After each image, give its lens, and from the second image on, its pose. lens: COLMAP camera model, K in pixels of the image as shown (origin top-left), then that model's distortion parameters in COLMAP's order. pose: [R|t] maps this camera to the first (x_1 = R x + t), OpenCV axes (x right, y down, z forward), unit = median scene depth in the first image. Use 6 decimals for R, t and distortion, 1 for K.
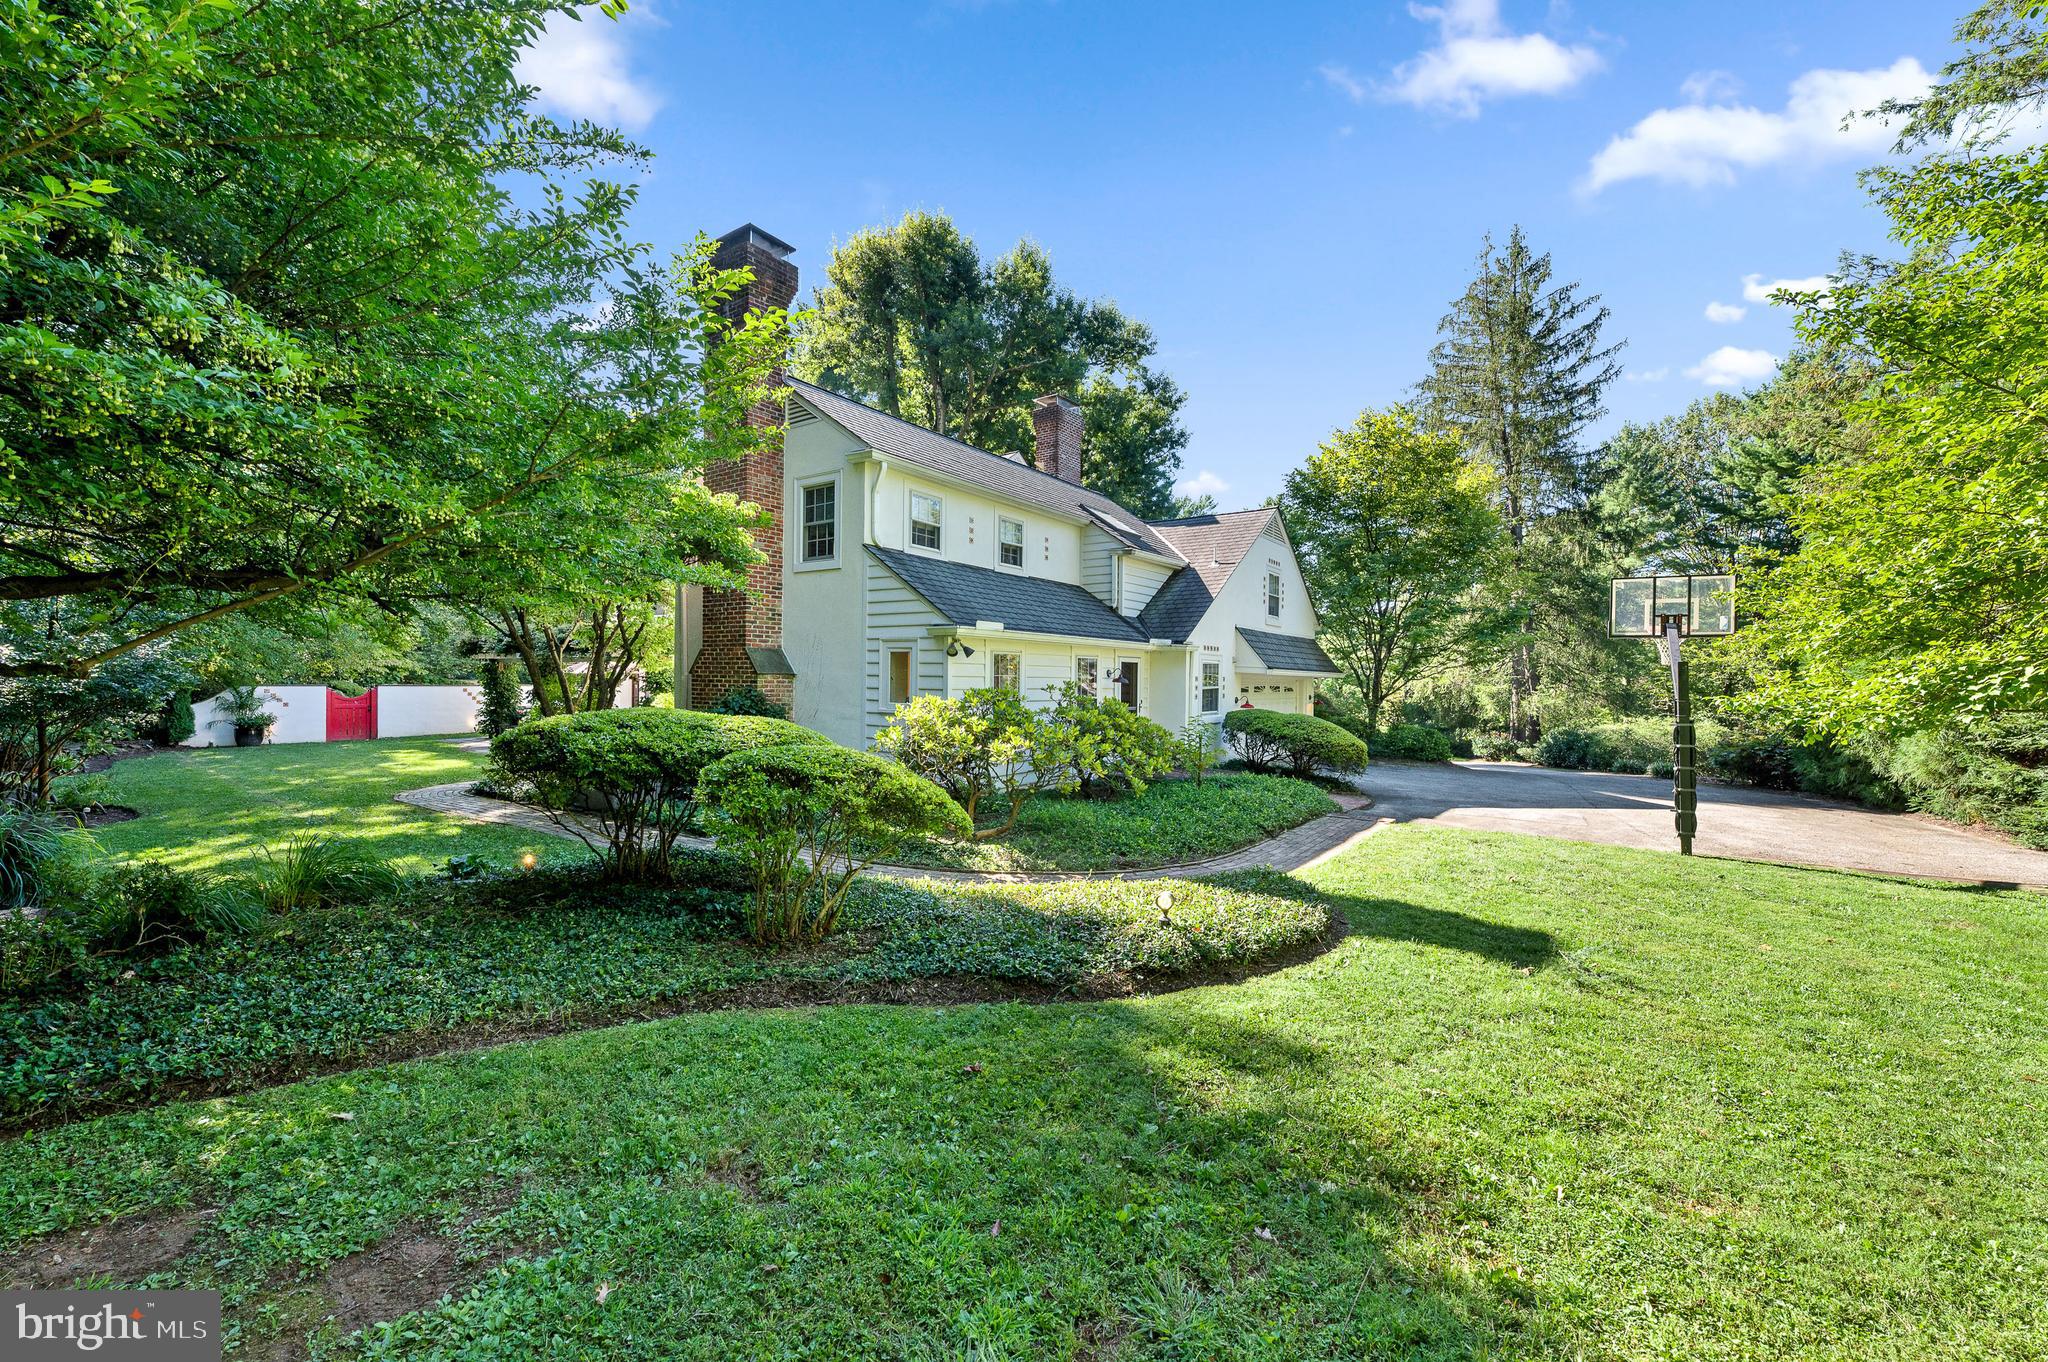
lens RADIAL K [[819.9, 0, 1030.6], [0, 819.9, 681.5], [0, 0, 1]] dist [-0.000047, 0.000063]
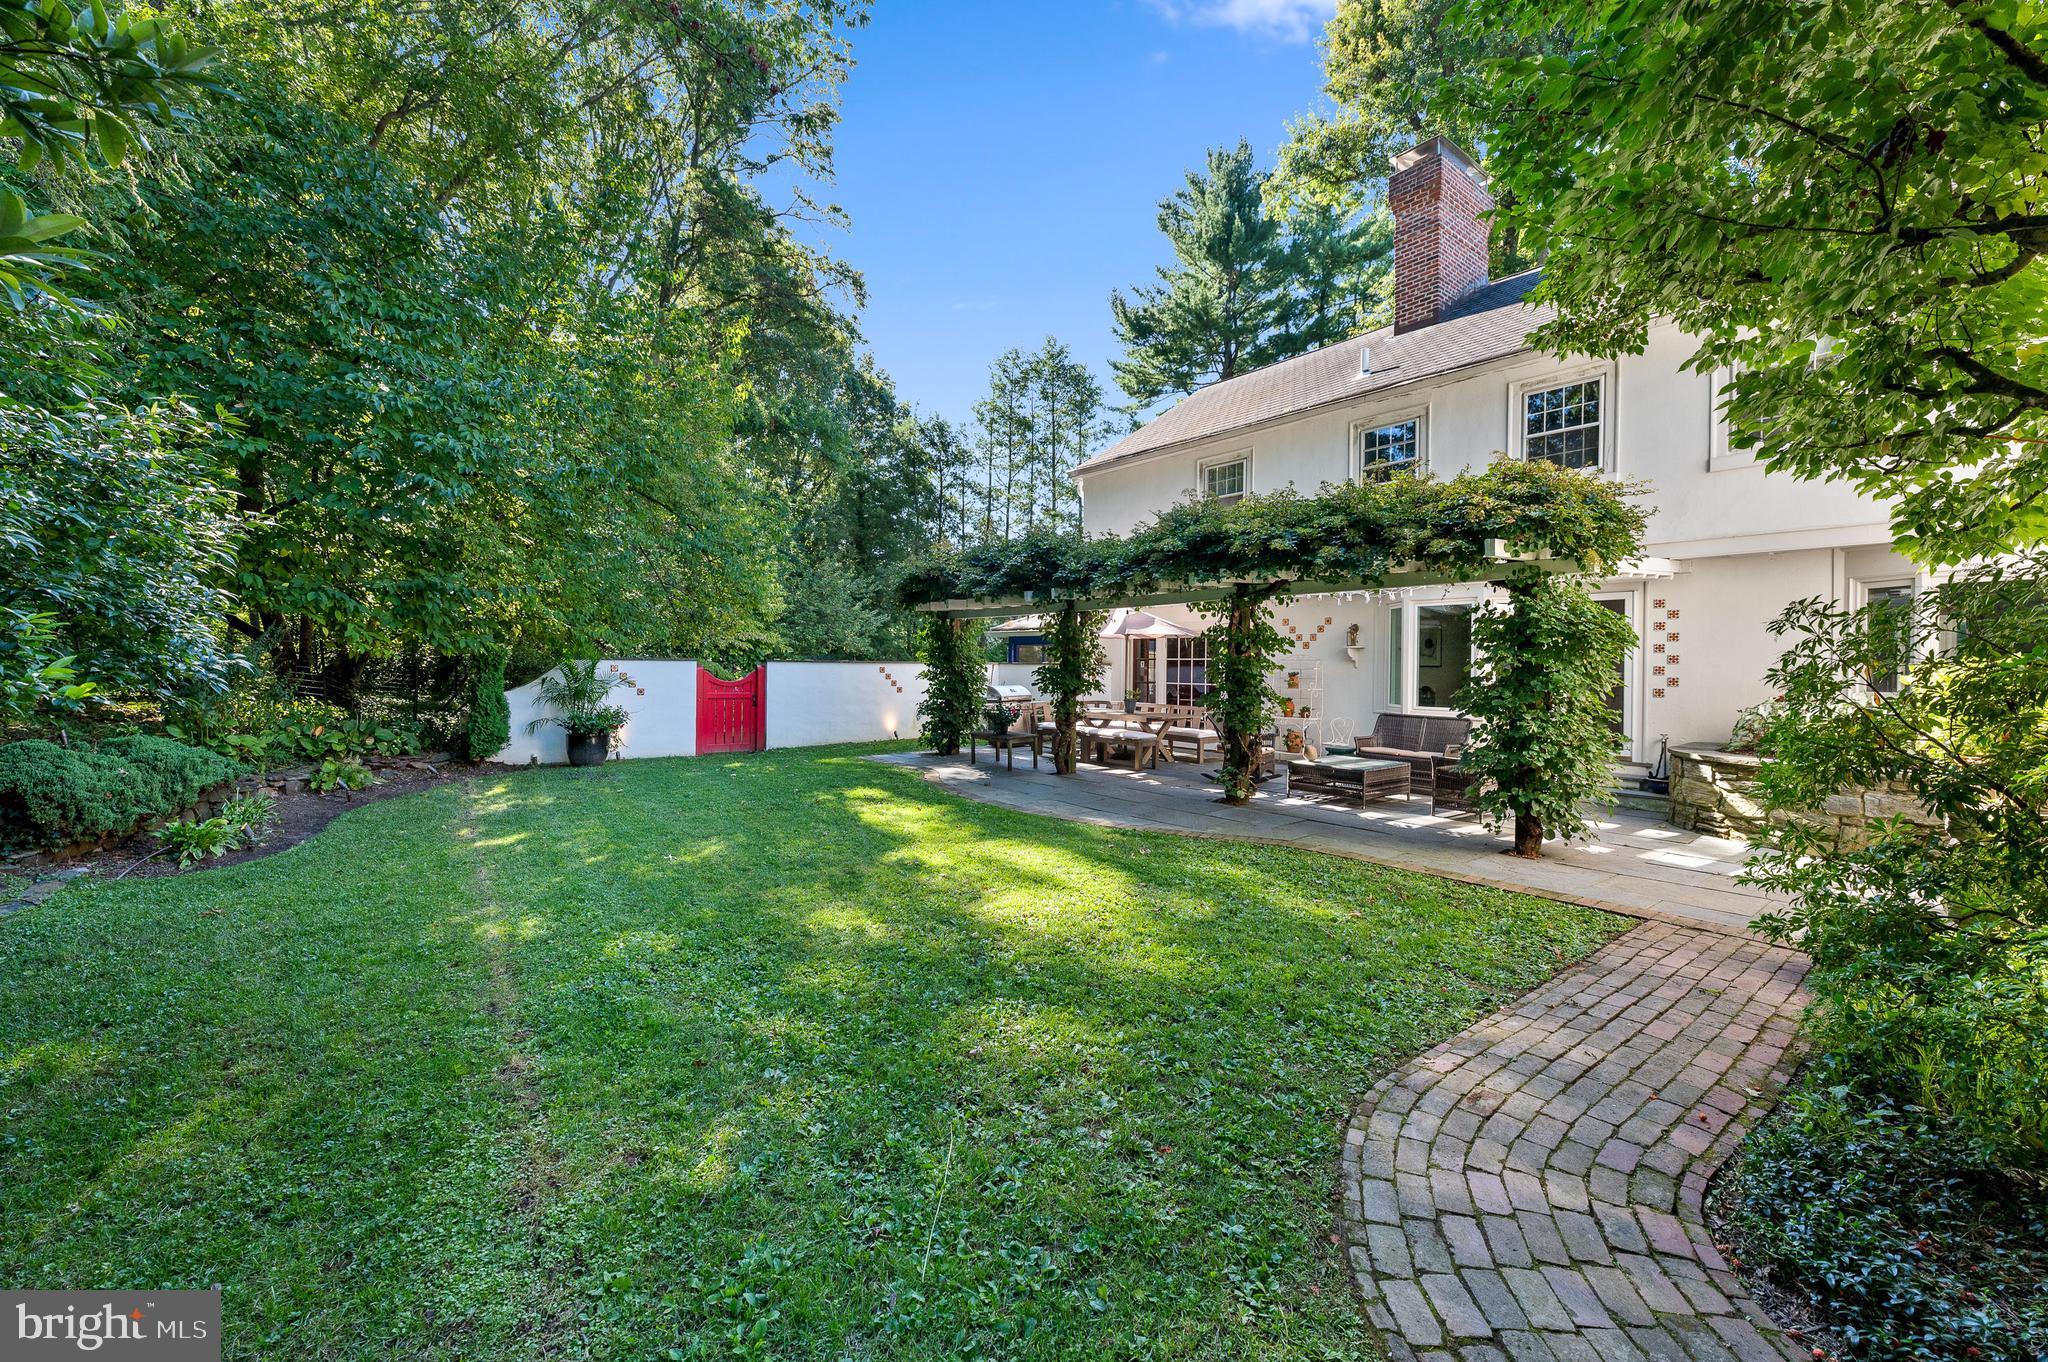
lens RADIAL K [[819.9, 0, 1033.6], [0, 819.9, 673.0], [0, 0, 1]] dist [-0.000047, 0.000063]
pose [[0.960343, 0.003080, -0.278805, -0.493711], [-0.002827, 0.999995, 0.001307, 0.013319], [0.278807, -0.000467, 0.960347, 0.535555]]
